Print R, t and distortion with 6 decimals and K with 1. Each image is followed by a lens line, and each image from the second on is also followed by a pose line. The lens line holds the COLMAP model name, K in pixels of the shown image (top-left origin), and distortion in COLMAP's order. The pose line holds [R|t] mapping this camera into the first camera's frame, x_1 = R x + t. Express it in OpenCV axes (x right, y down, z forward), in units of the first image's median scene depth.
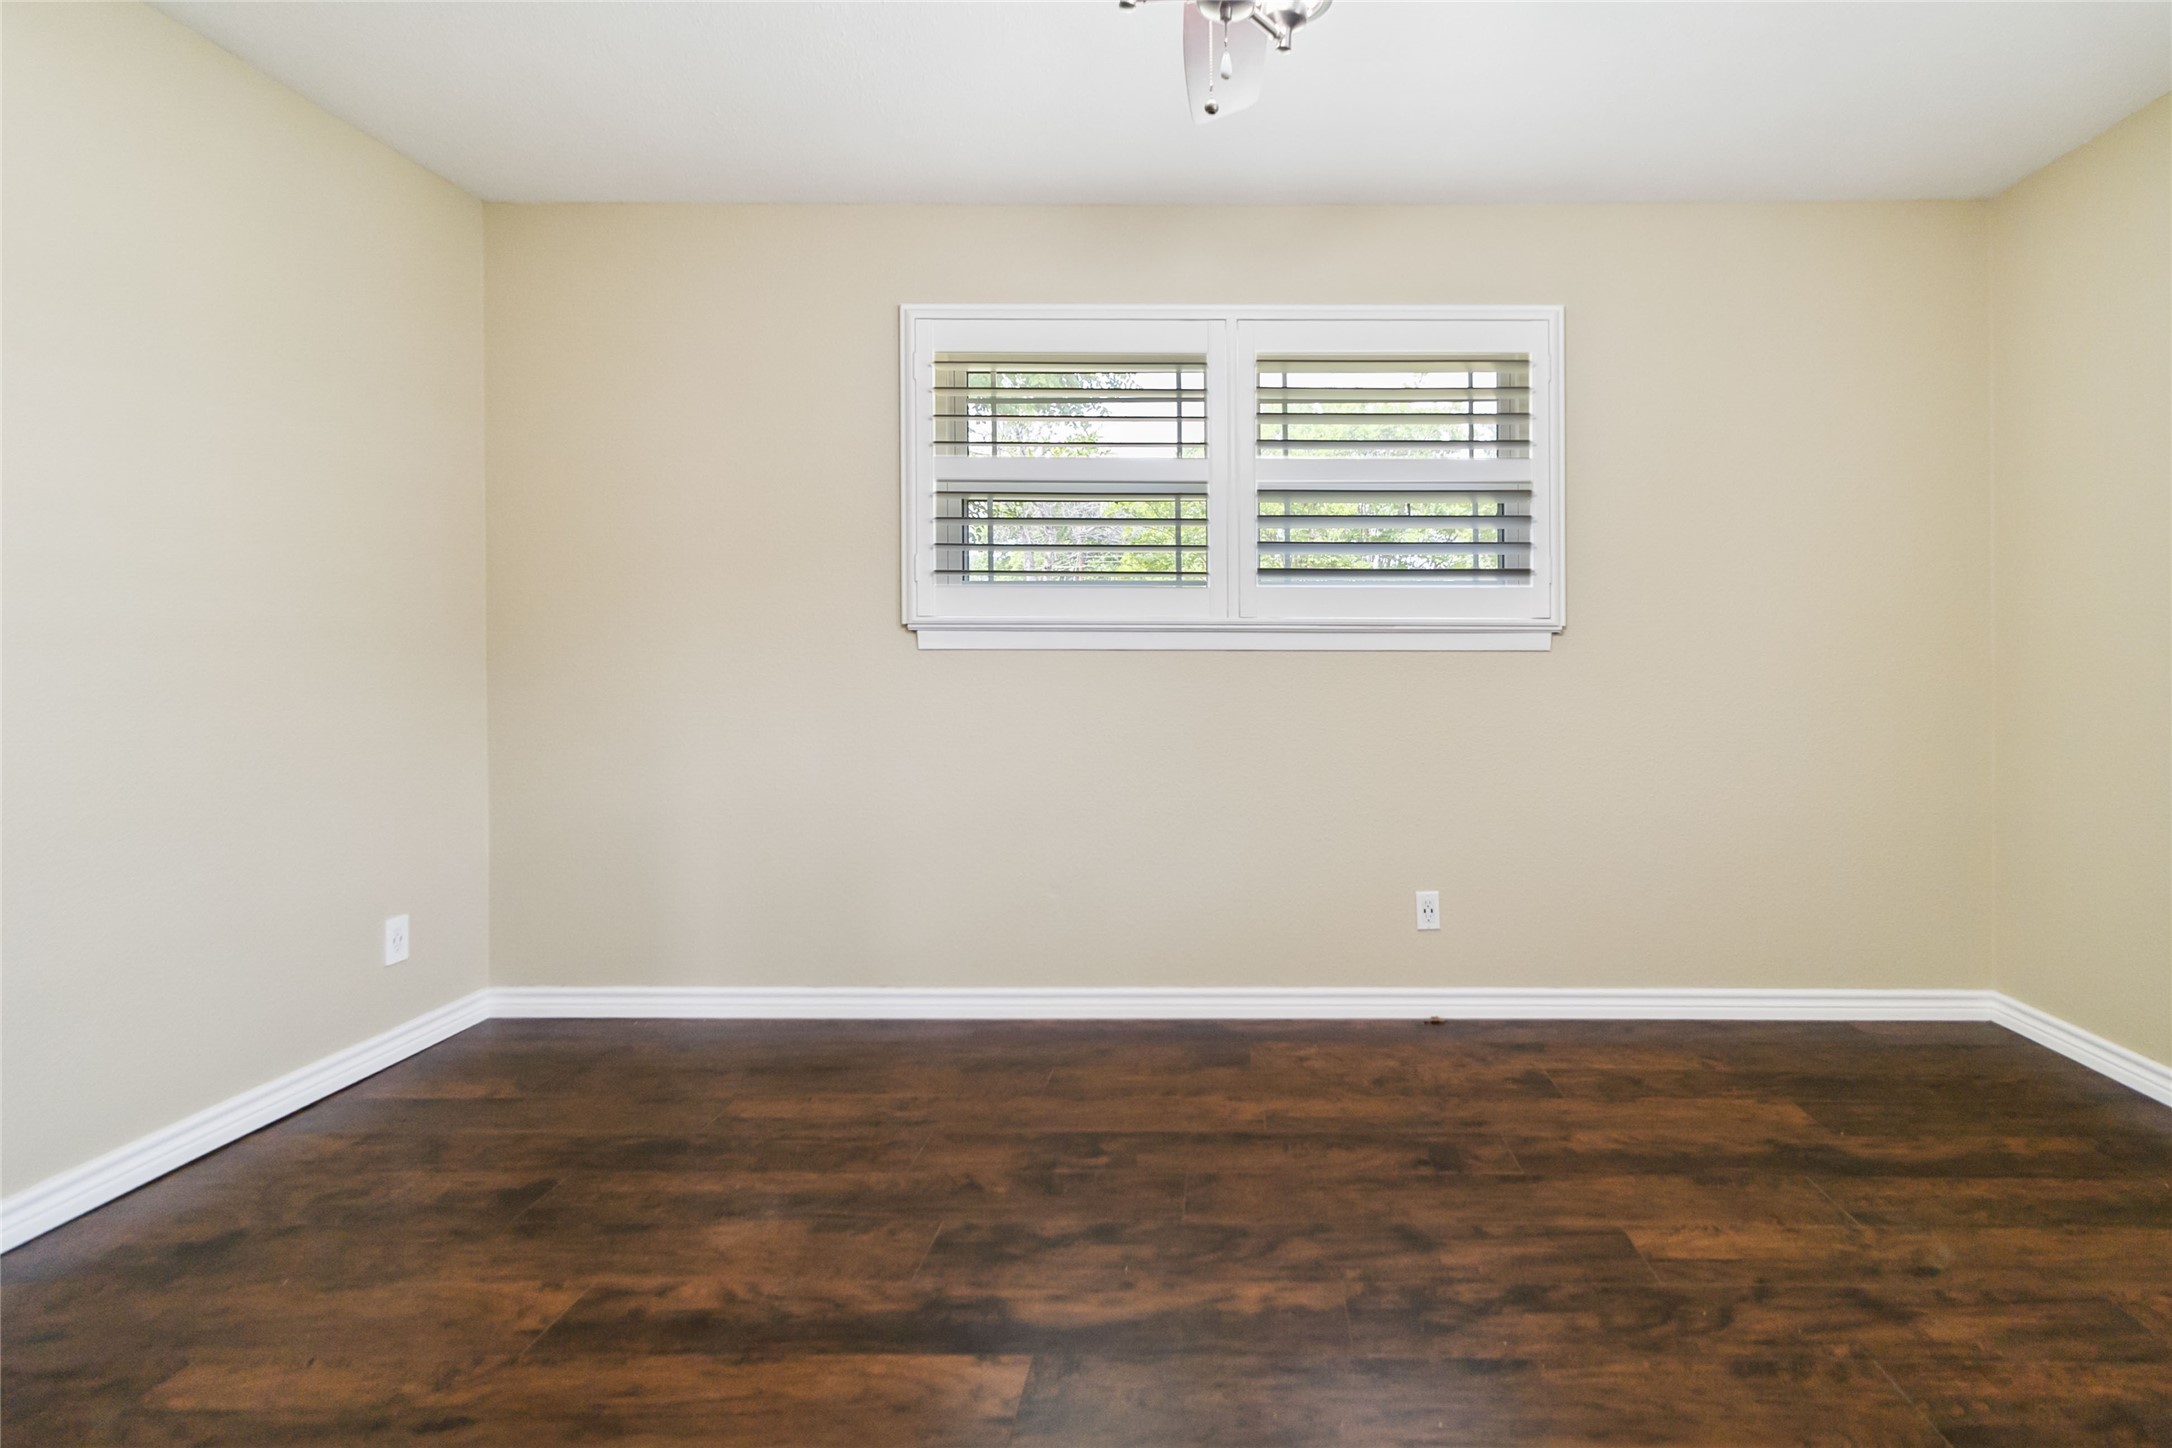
lens RADIAL K [[1027.8, 0, 1098.3], [0, 1027.8, 654.5], [0, 0, 1]] dist [-0.001017, -0.001219]
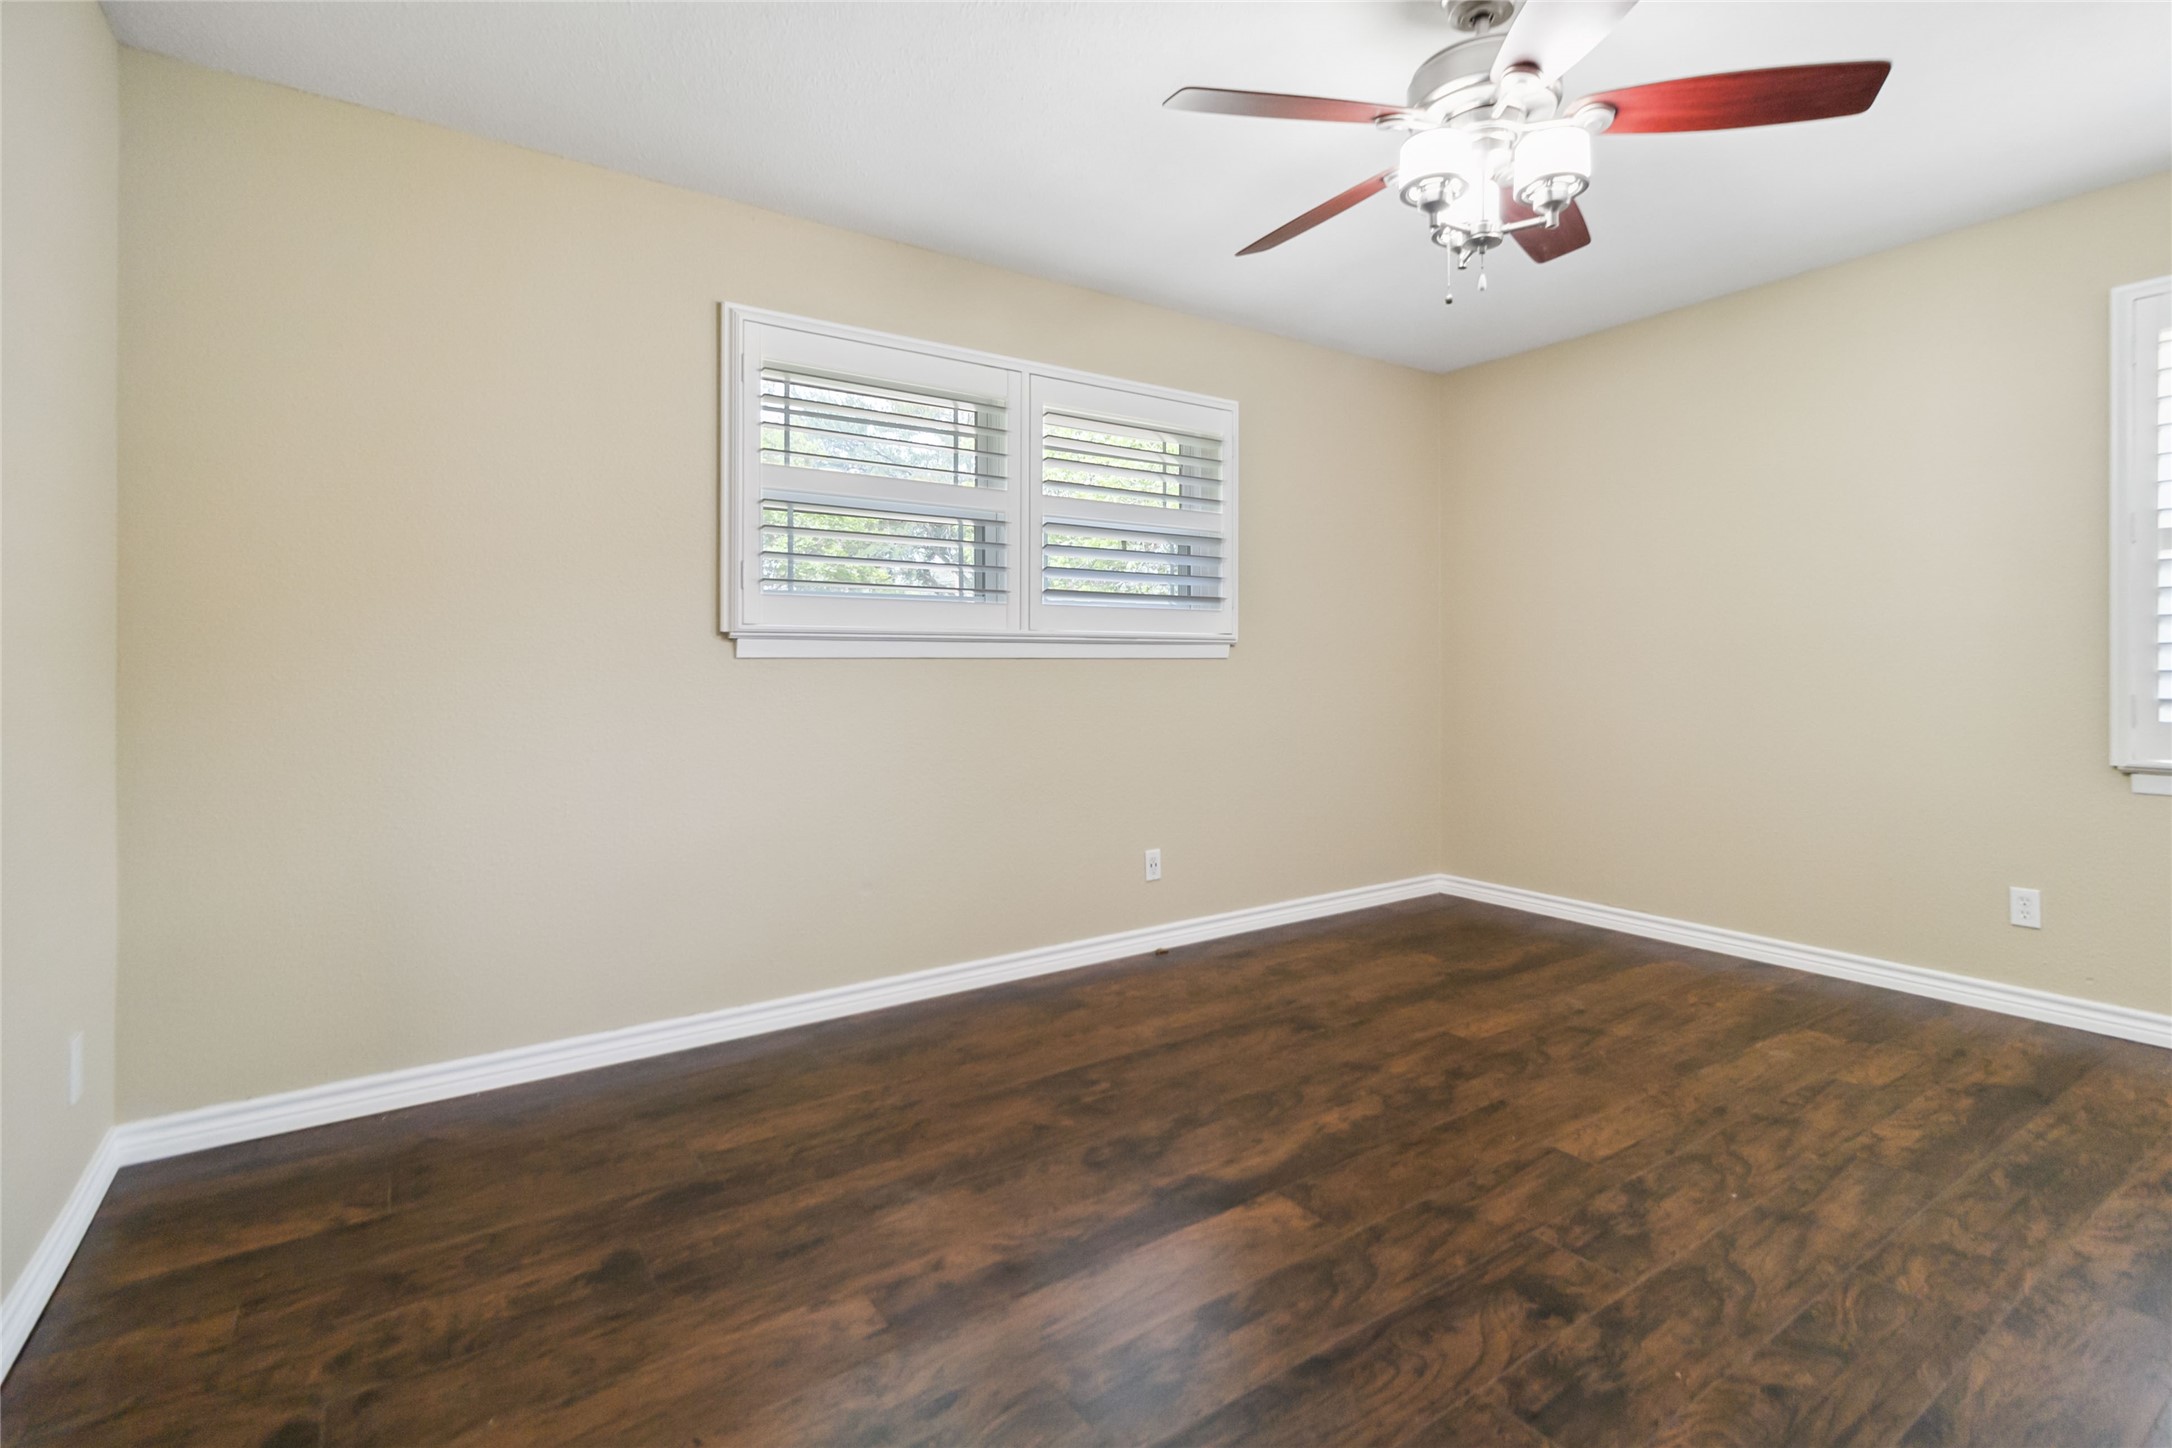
lens RADIAL K [[1010.8, 0, 1087.0], [0, 1010.8, 658.3], [0, 0, 1]] dist [-0.001255, 0.000257]
pose [[0.822560, -0.000967, 0.568678, -0.554788], [0.001007, 0.999999, 0.000243, -0.006047], [-0.568678, 0.000372, 0.822560, 0.031825]]
